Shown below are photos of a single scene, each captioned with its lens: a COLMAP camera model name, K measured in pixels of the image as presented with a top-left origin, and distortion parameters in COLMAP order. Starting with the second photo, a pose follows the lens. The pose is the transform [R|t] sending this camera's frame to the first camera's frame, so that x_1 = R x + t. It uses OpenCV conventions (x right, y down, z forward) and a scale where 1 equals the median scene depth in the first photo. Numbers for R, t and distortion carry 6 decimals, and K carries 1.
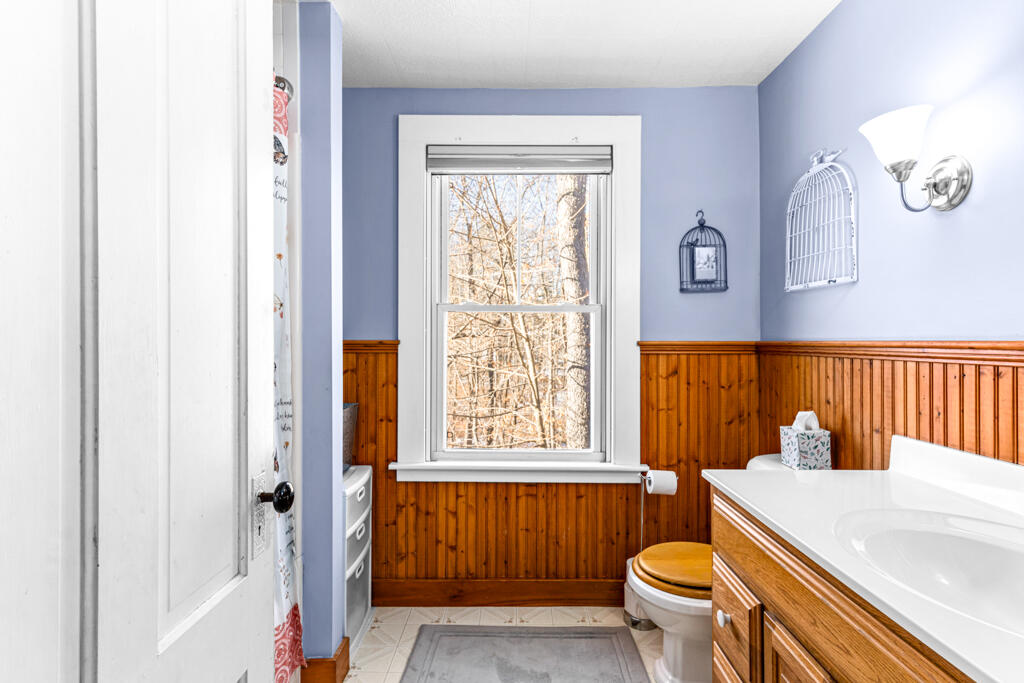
lens RADIAL K [[503.6, 0, 515.3], [0, 503.6, 329.4], [0, 0, 1]] dist [-0.000606, -0.000032]
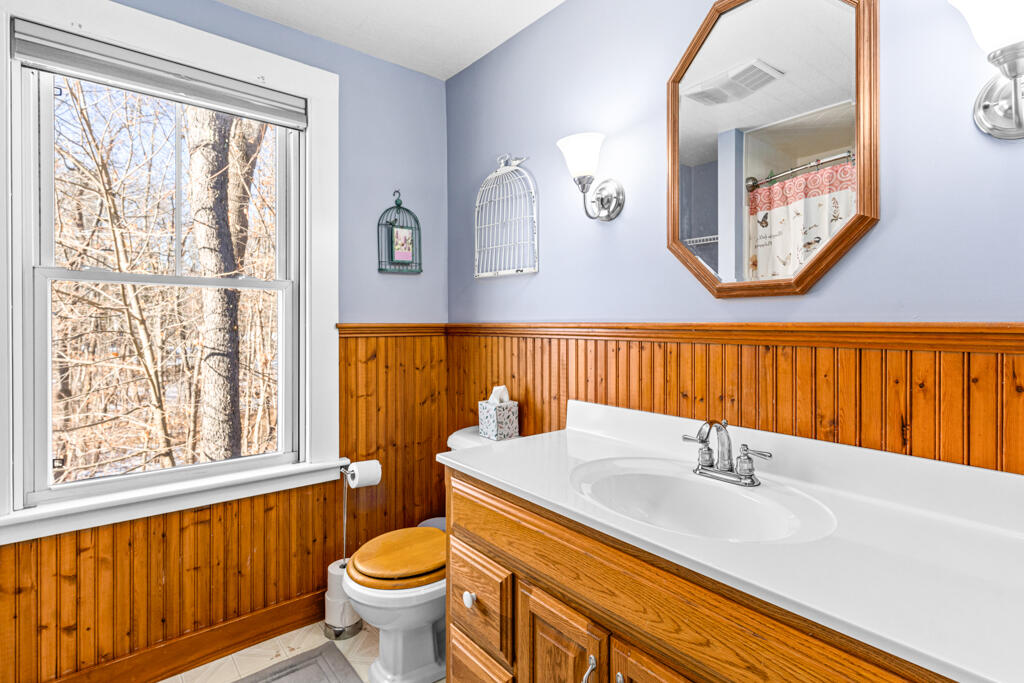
lens RADIAL K [[504.8, 0, 521.3], [0, 504.8, 320.2], [0, 0, 1]] dist [-0.001286, -0.000542]
pose [[0.770782, 0.002573, 0.637094, -0.086429], [-0.013331, 0.999838, 0.012090, 0.002482], [-0.636959, -0.017811, 0.770692, 0.095797]]
